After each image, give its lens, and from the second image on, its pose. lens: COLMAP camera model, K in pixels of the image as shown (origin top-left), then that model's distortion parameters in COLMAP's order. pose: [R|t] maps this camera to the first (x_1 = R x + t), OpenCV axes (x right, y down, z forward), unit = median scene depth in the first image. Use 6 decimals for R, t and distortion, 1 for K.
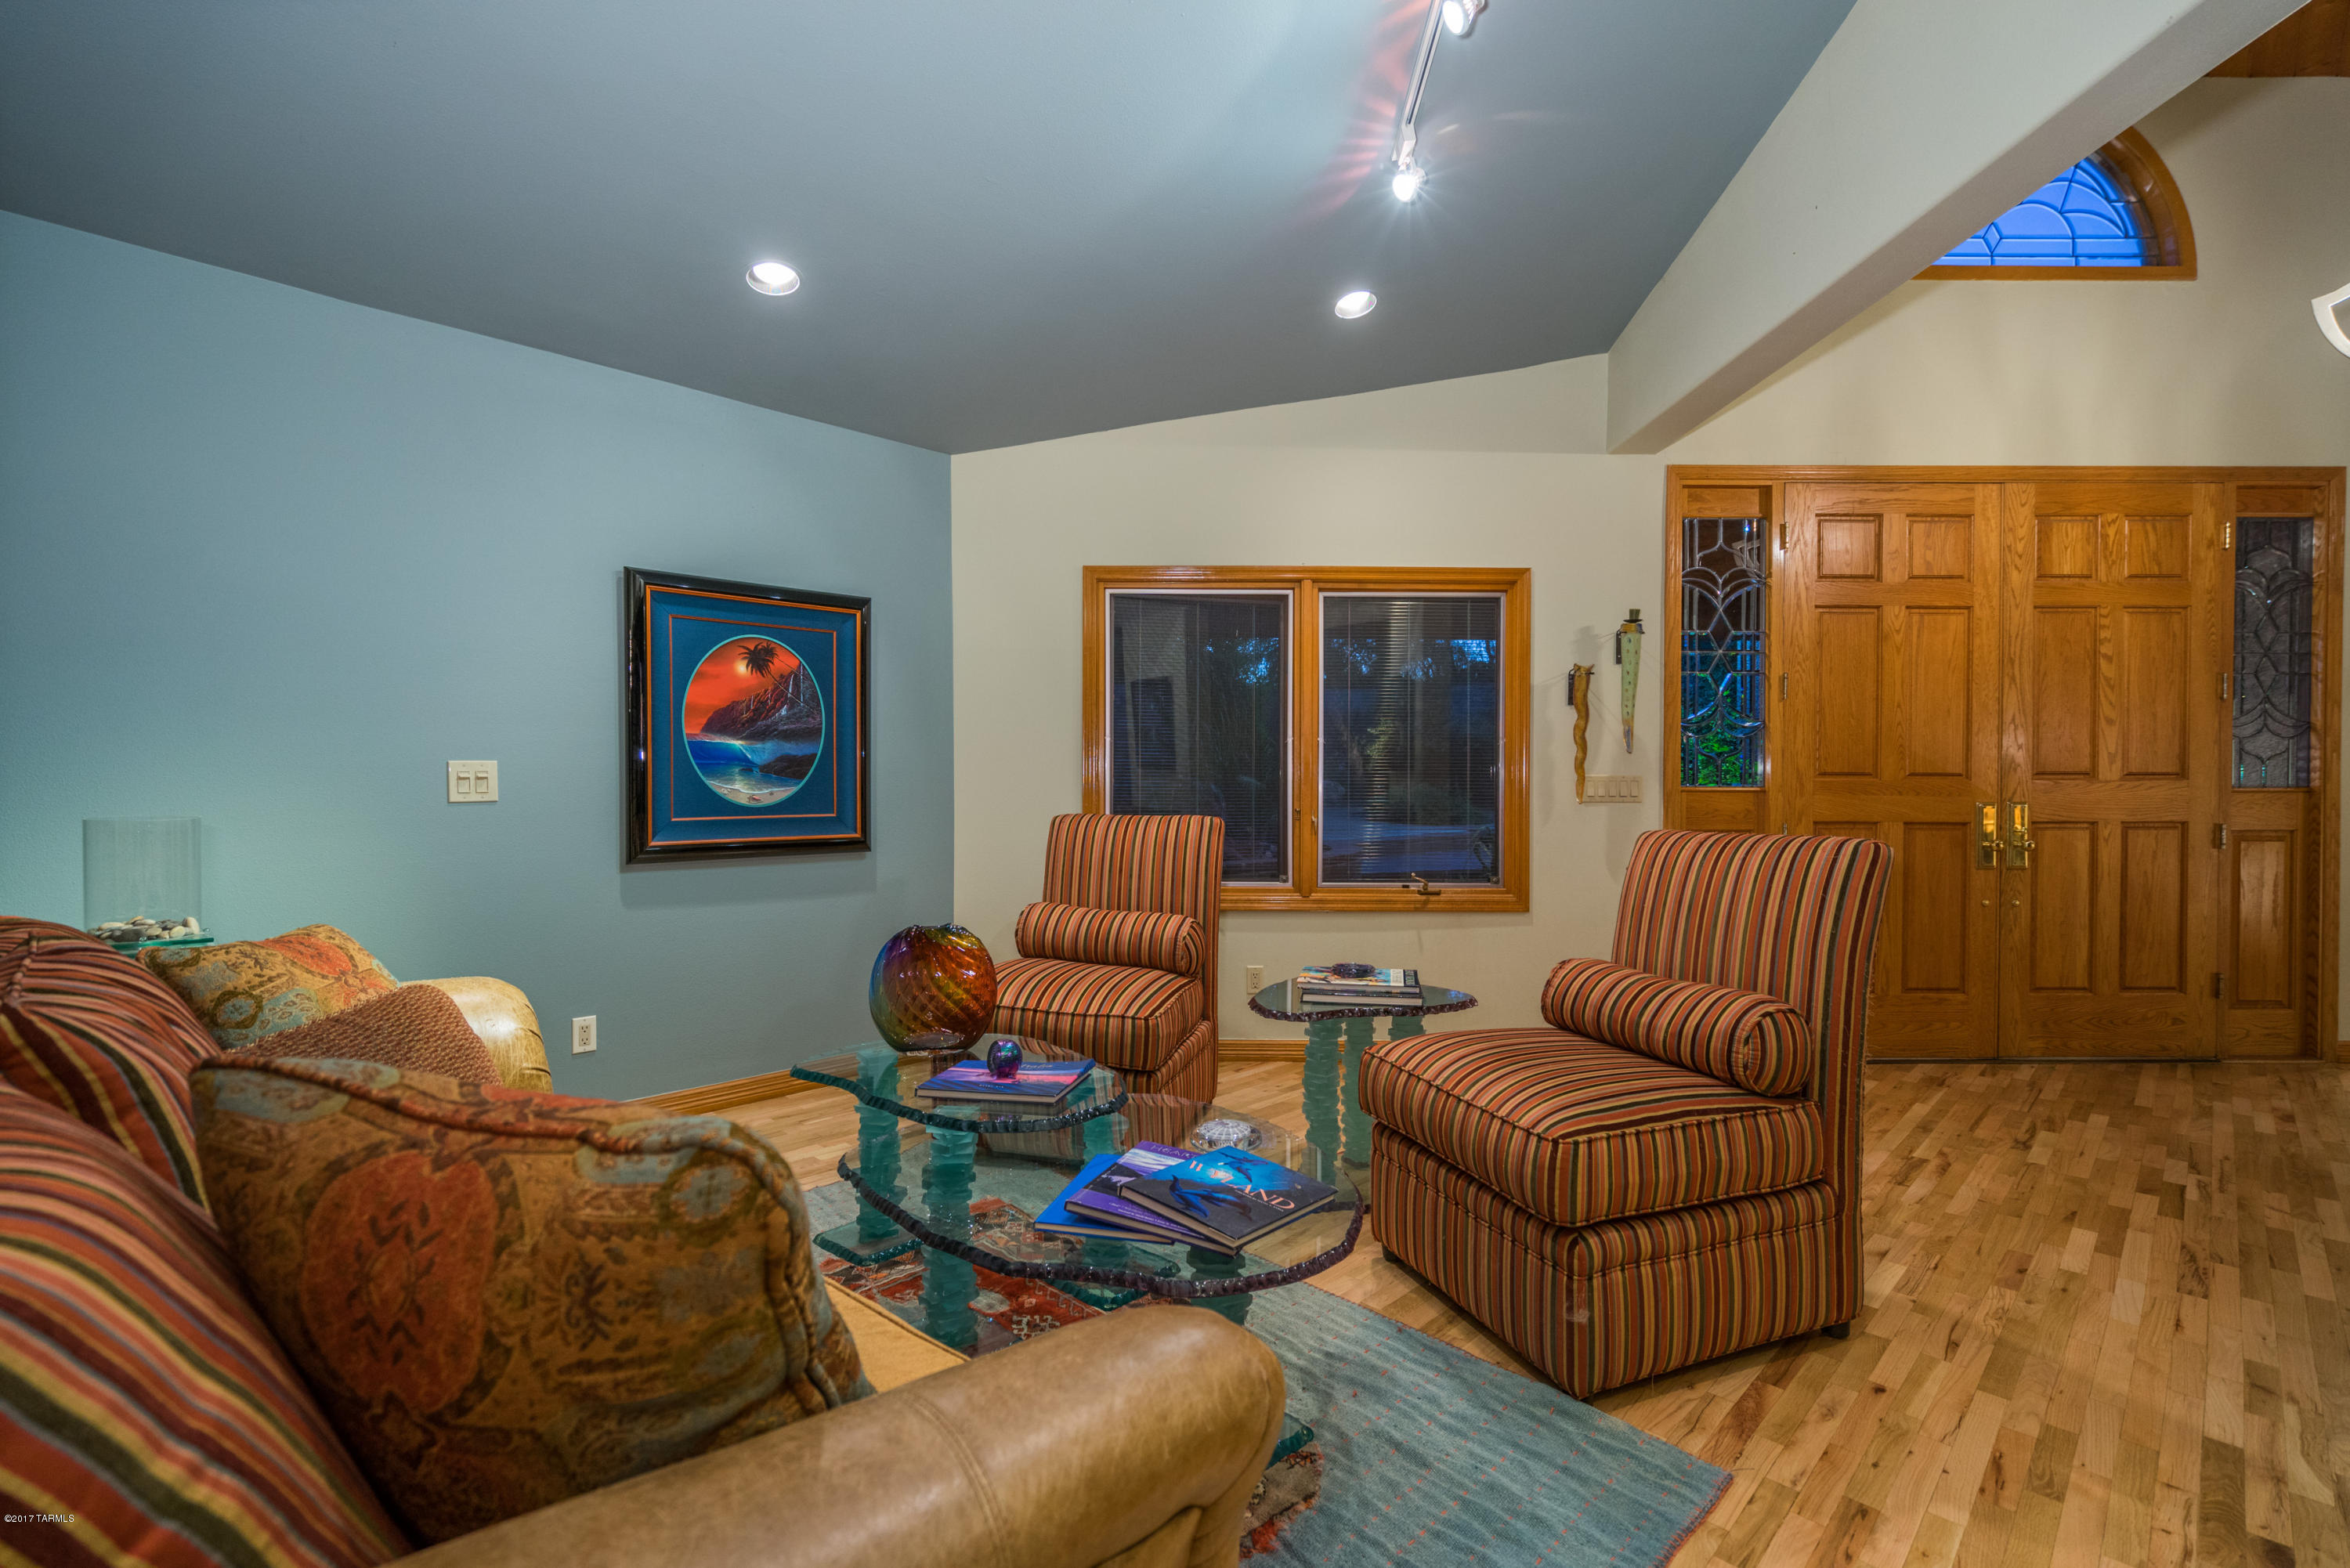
lens RADIAL K [[1068.9, 0, 1175.0], [0, 1068.9, 784.0], [0, 0, 1]] dist [0.000945, 0.000922]
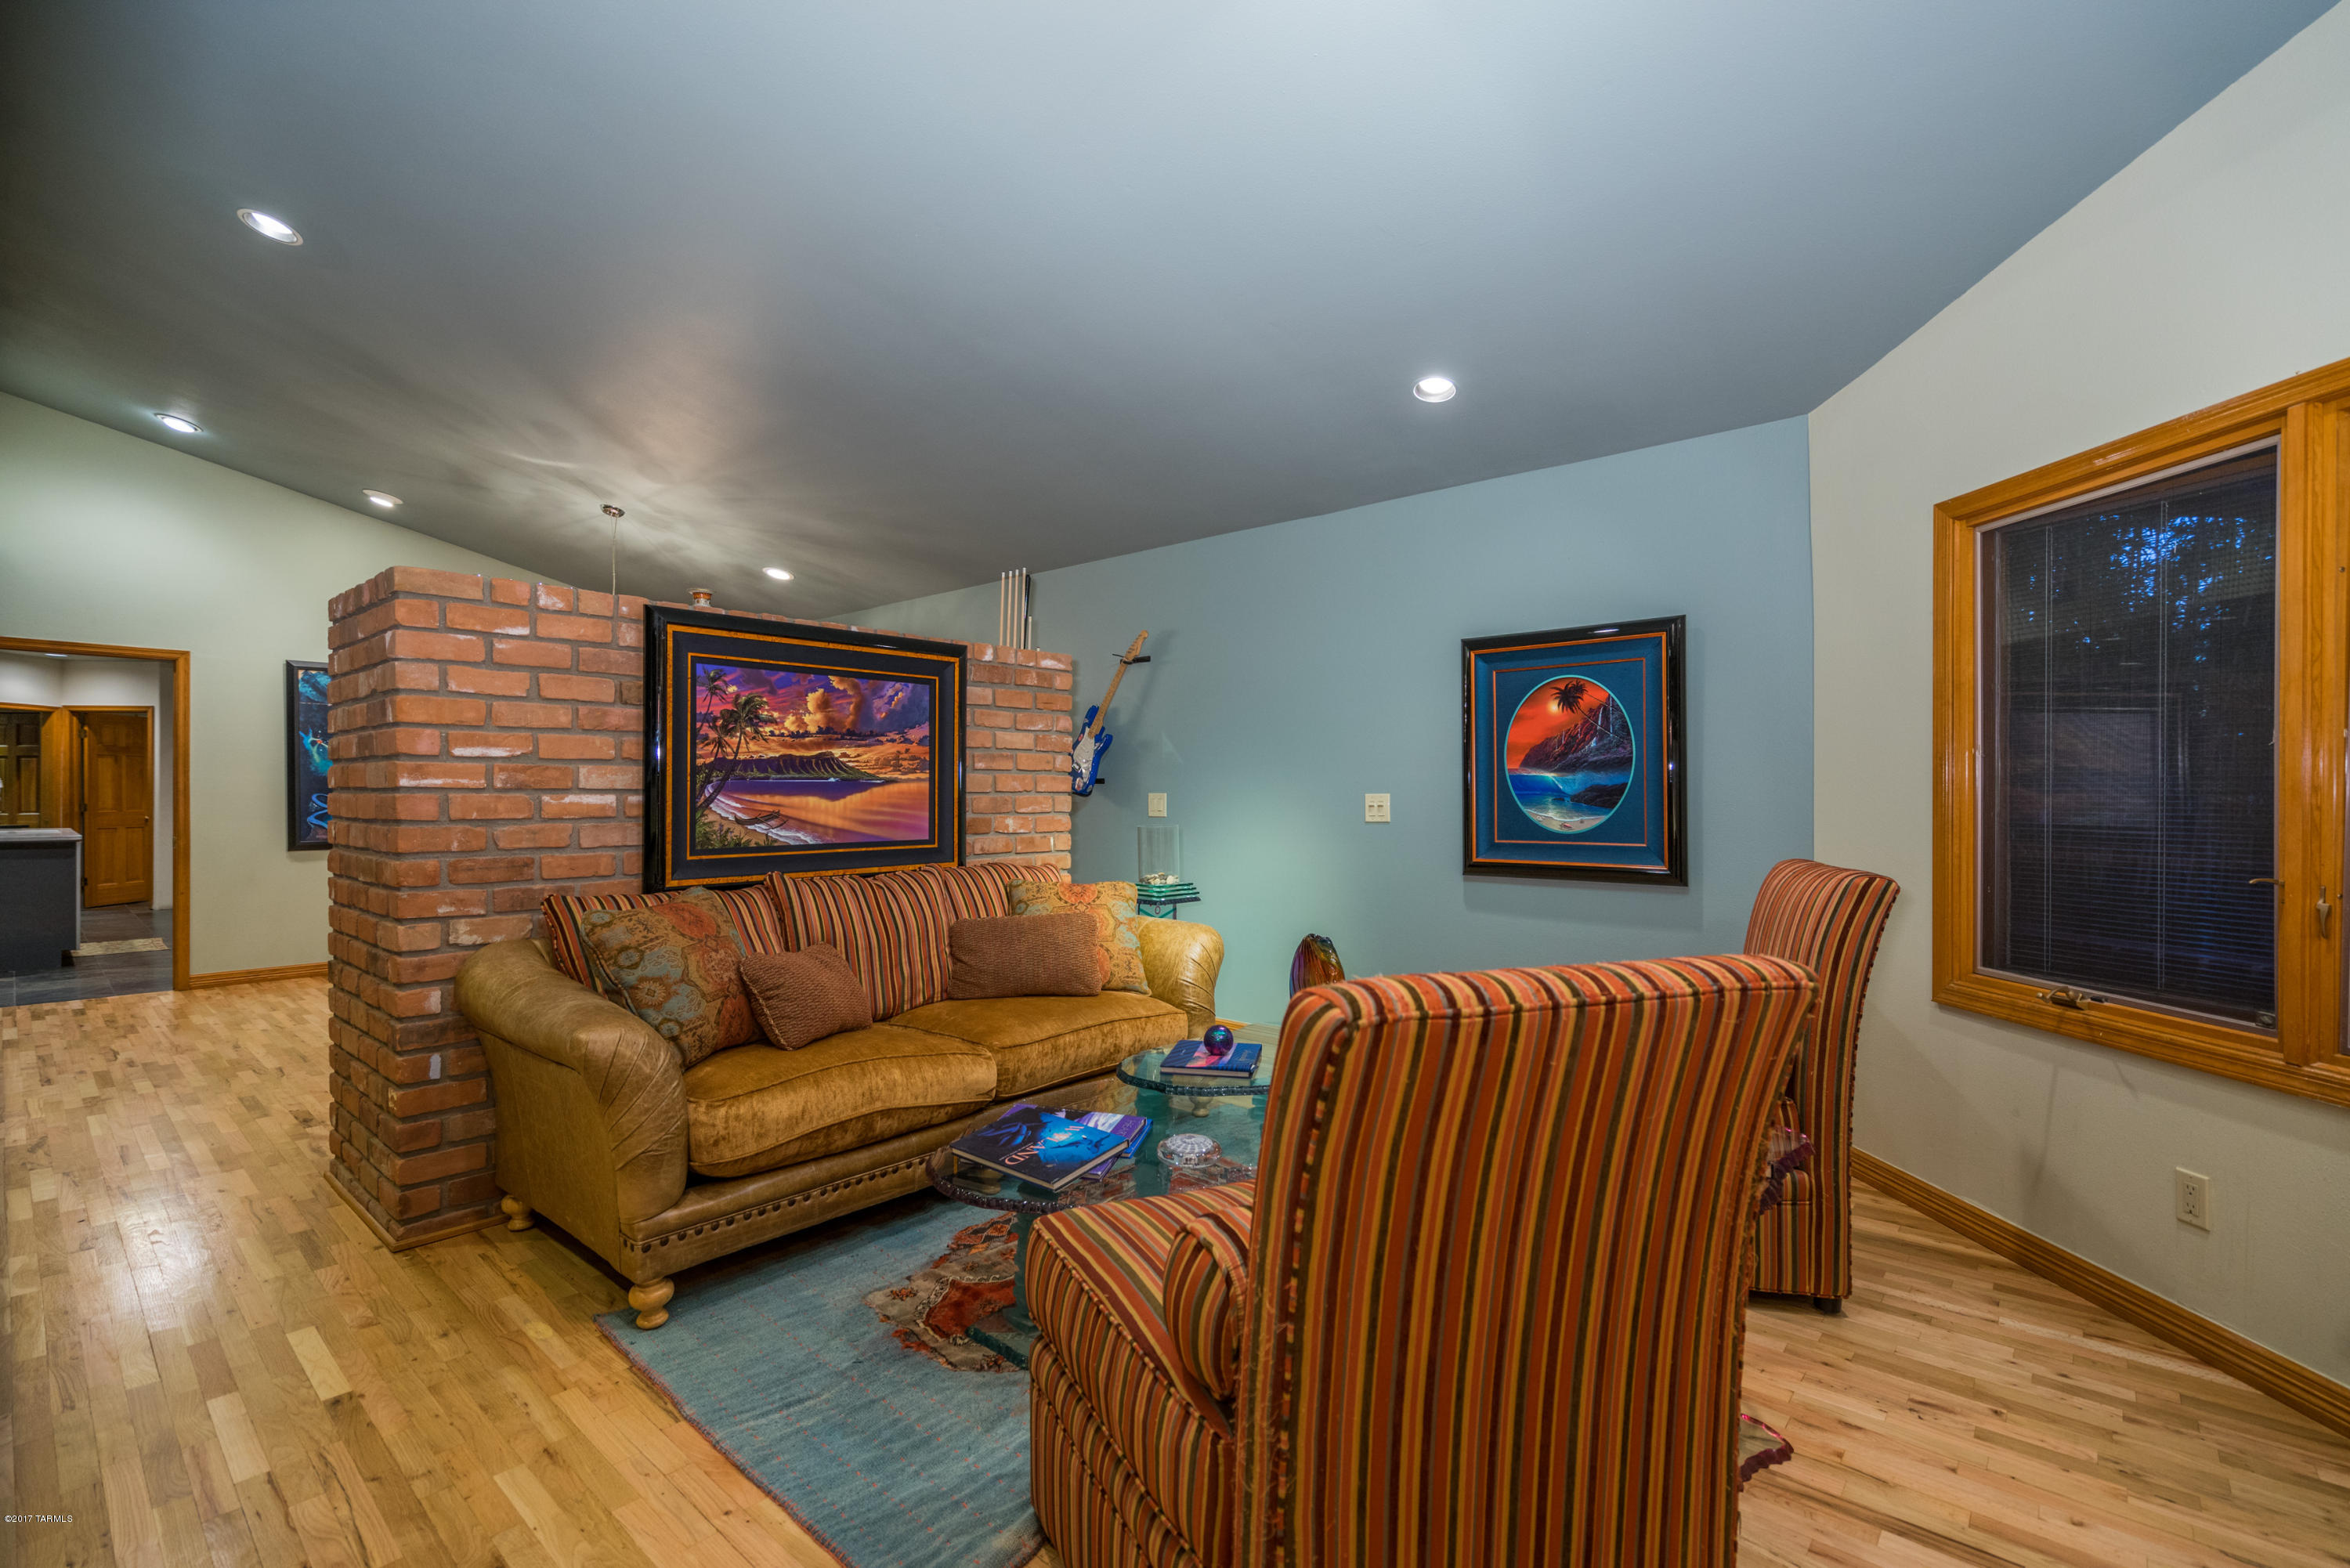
lens RADIAL K [[1068.9, 0, 1175.0], [0, 1068.9, 784.0], [0, 0, 1]] dist [0.000945, 0.000922]
pose [[0.047632, -0.008190, -0.998831, 0.582382], [0.002120, 0.999965, -0.008098, -0.018156], [0.998863, -0.001732, 0.047648, 0.476935]]
